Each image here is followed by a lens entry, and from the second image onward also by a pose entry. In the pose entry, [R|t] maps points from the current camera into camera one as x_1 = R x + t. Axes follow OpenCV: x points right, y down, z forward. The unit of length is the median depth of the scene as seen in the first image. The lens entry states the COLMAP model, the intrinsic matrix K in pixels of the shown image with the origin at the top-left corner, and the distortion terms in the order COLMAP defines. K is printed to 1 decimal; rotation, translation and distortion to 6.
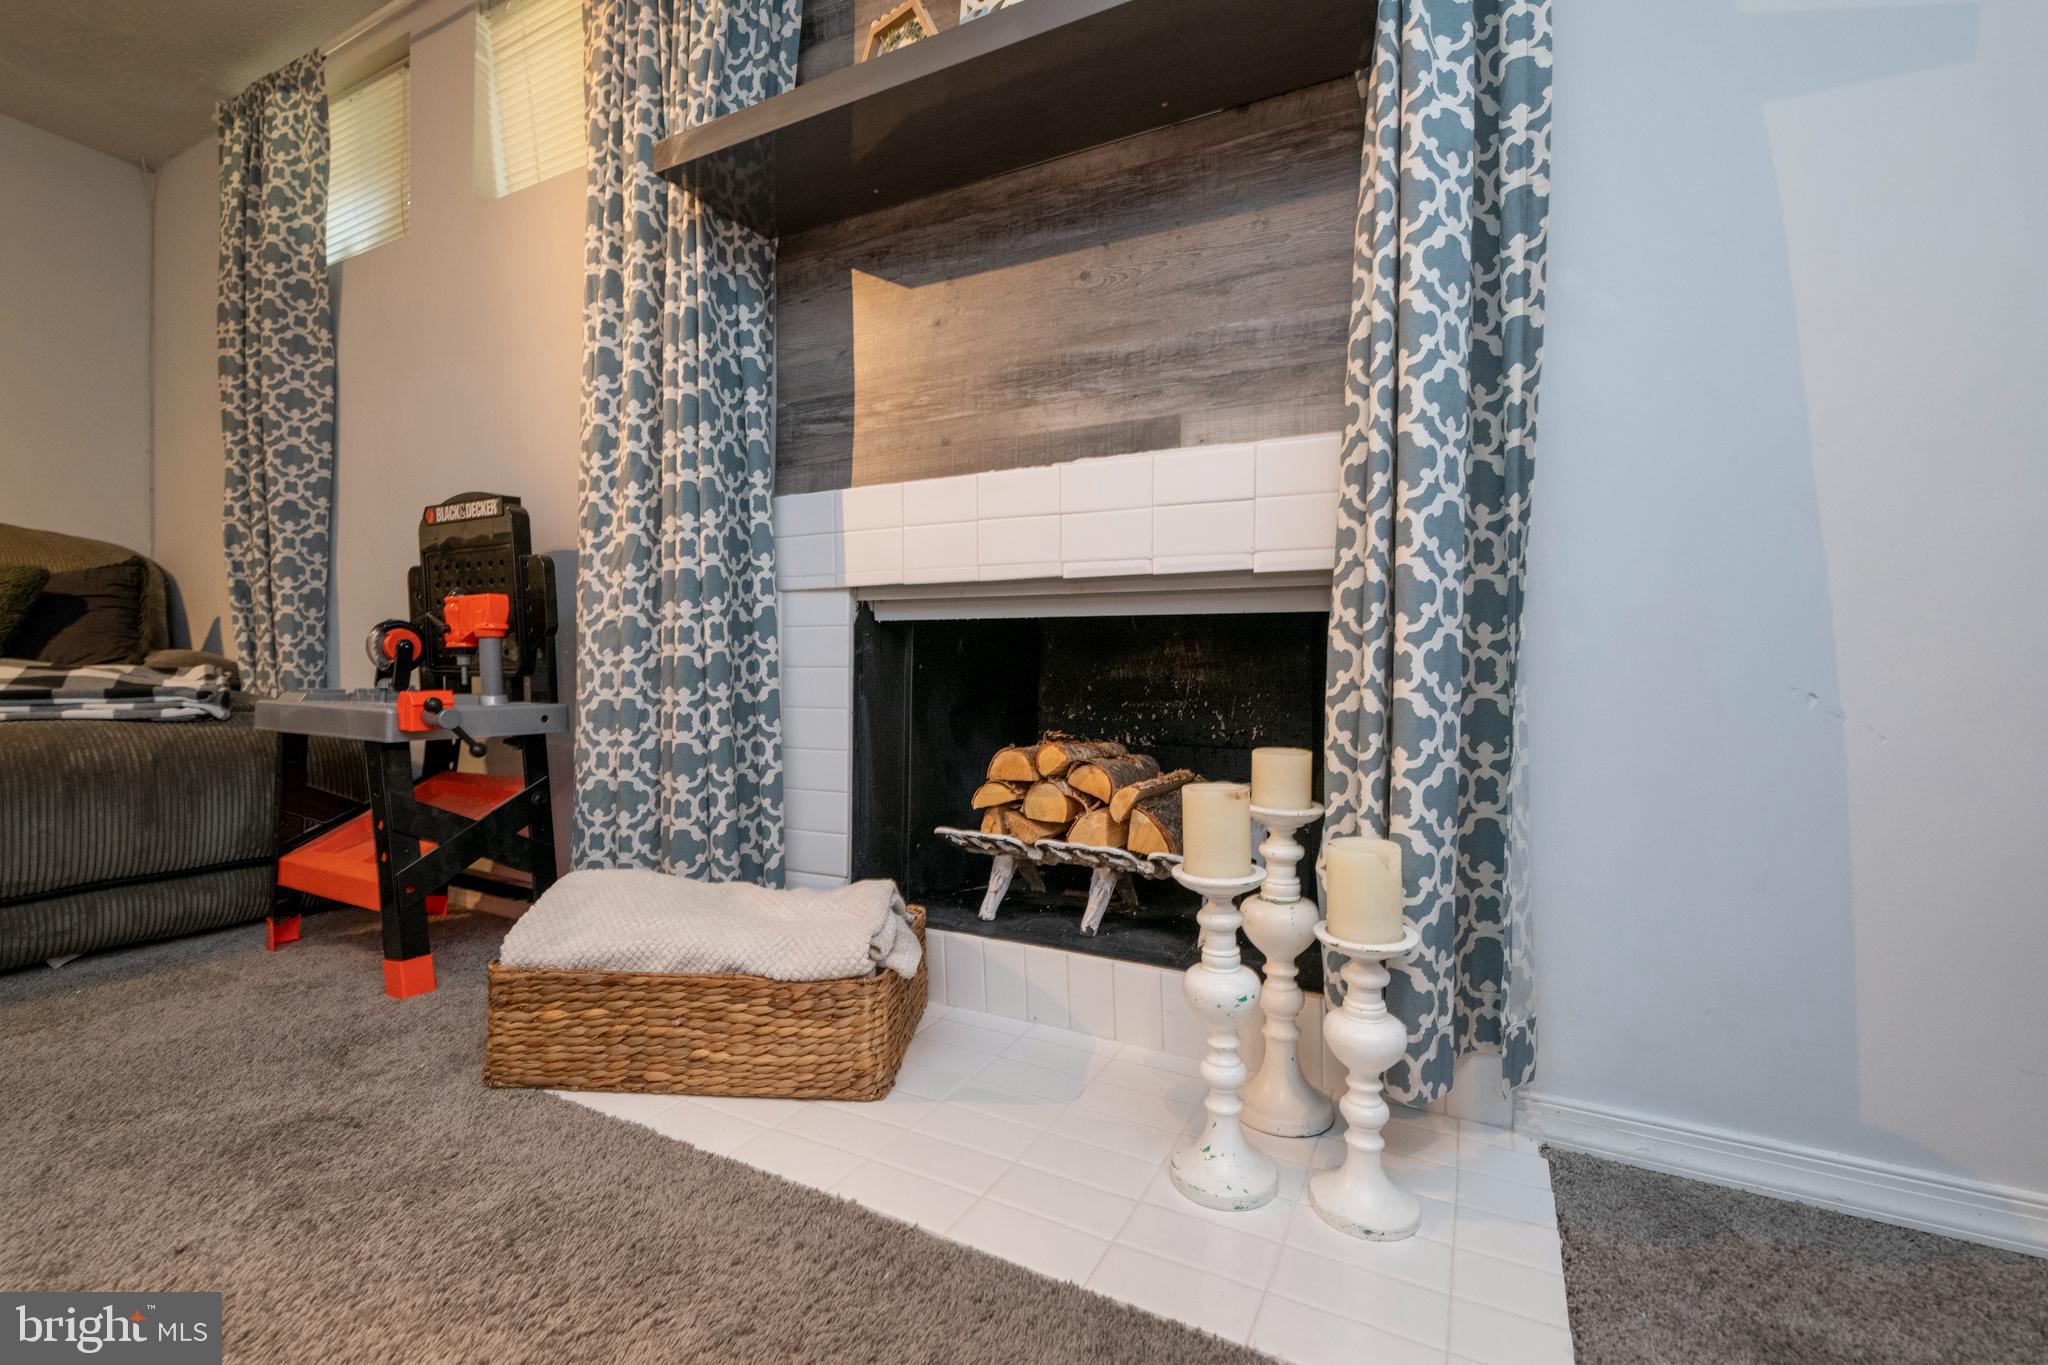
lens RADIAL K [[869.3, 0, 1028.3], [0, 869.3, 671.2], [0, 0, 1]] dist [0.005033, -0.006133]
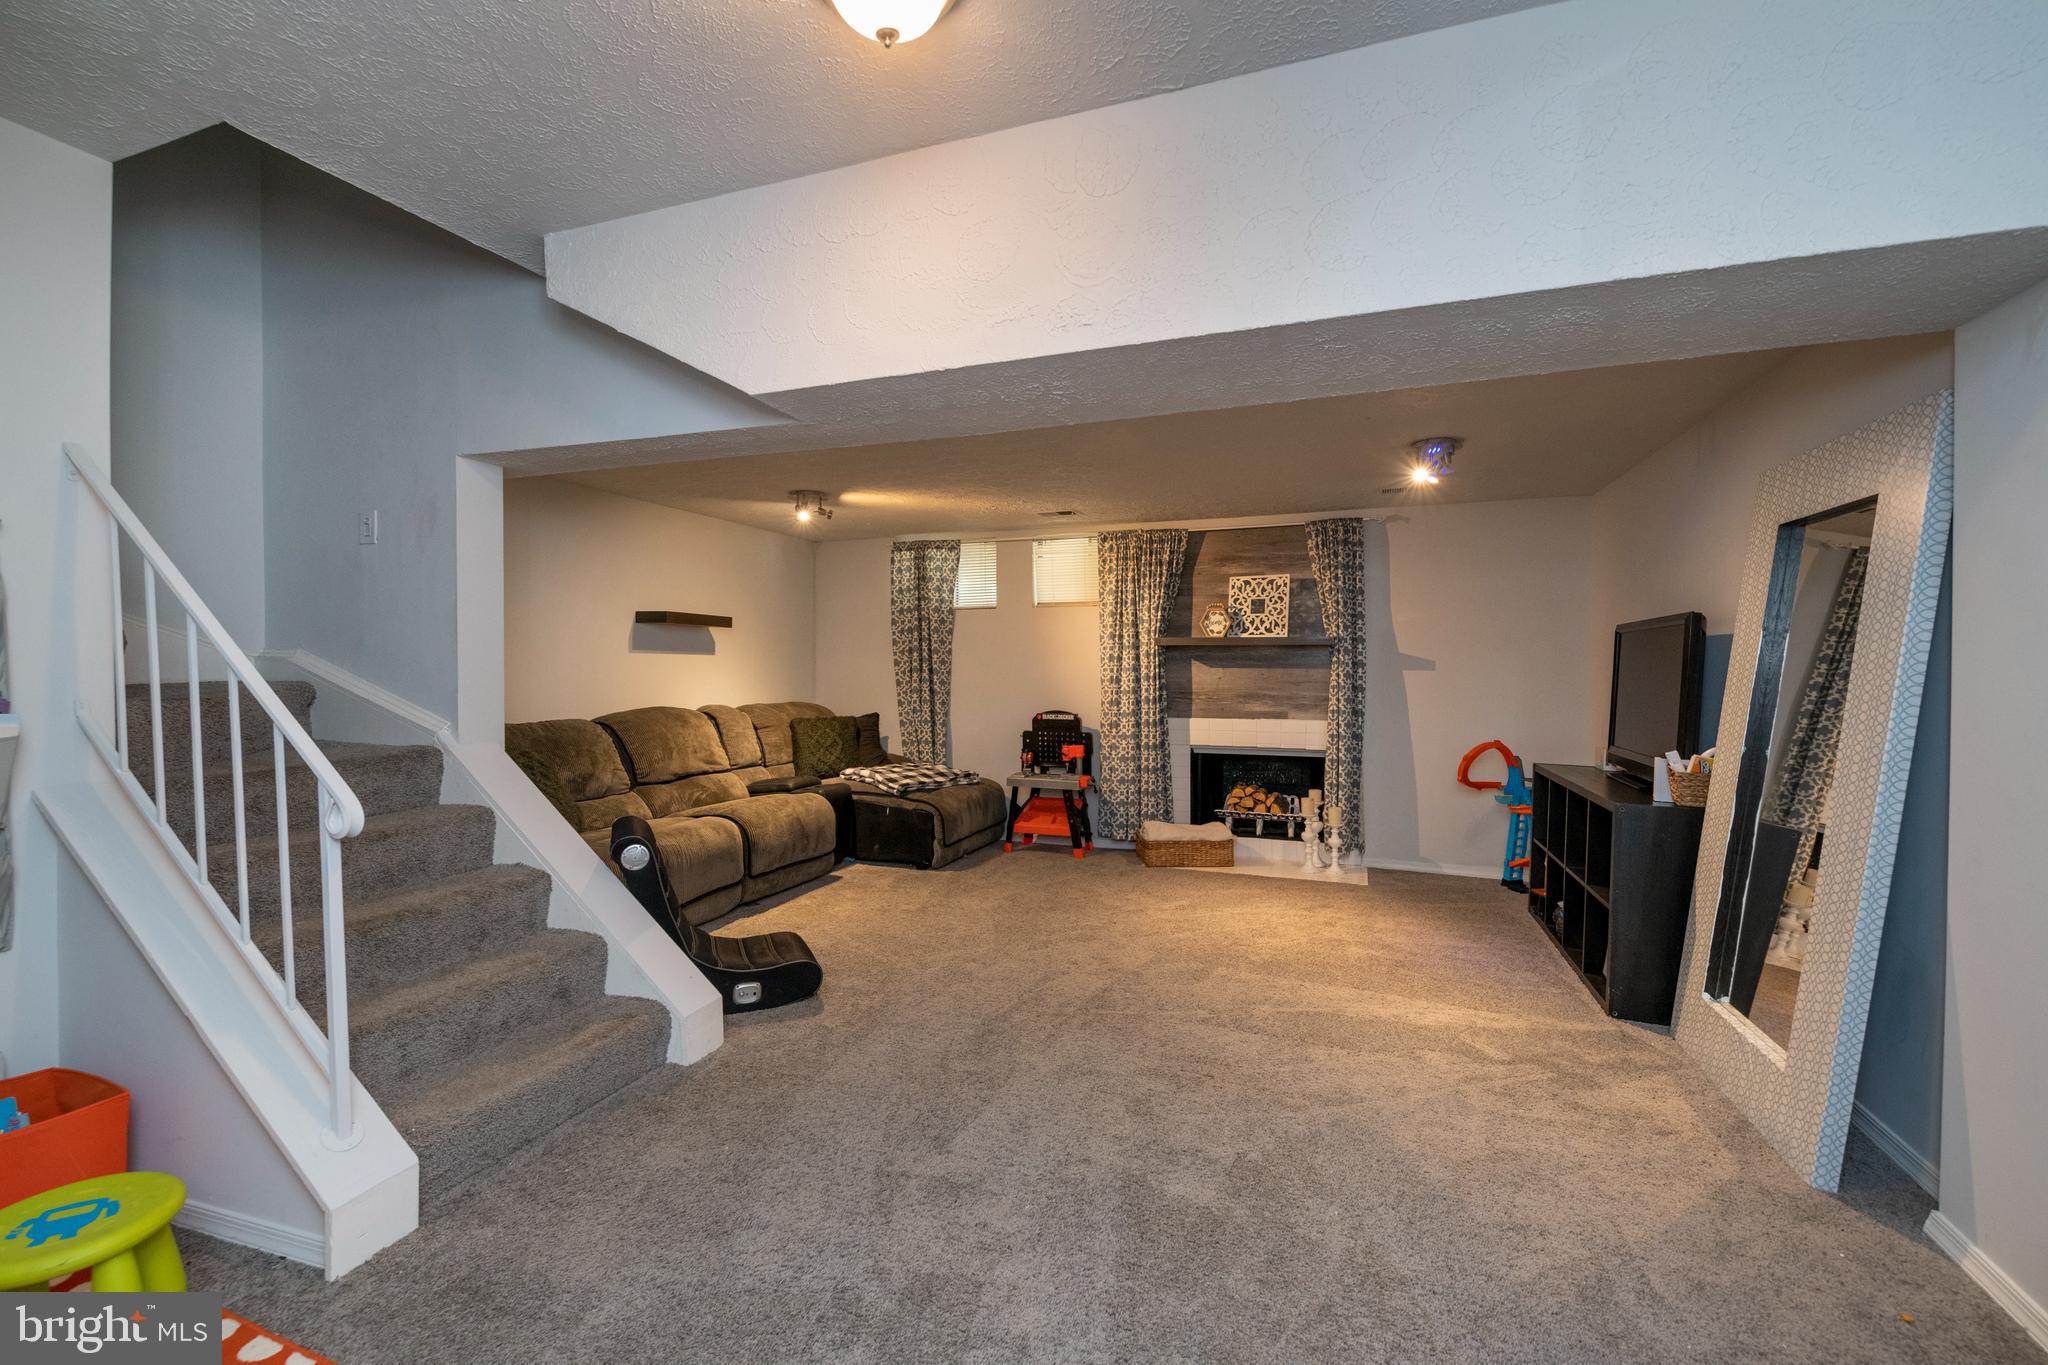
lens RADIAL K [[869.3, 0, 1019.1], [0, 869.3, 679.0], [0, 0, 1]] dist [0.005033, -0.006133]
pose [[0.995340, -0.011807, 0.095707, -1.416059], [0.010564, 0.999853, 0.013485, -0.478972], [-0.095852, -0.012412, 0.995318, -2.864112]]
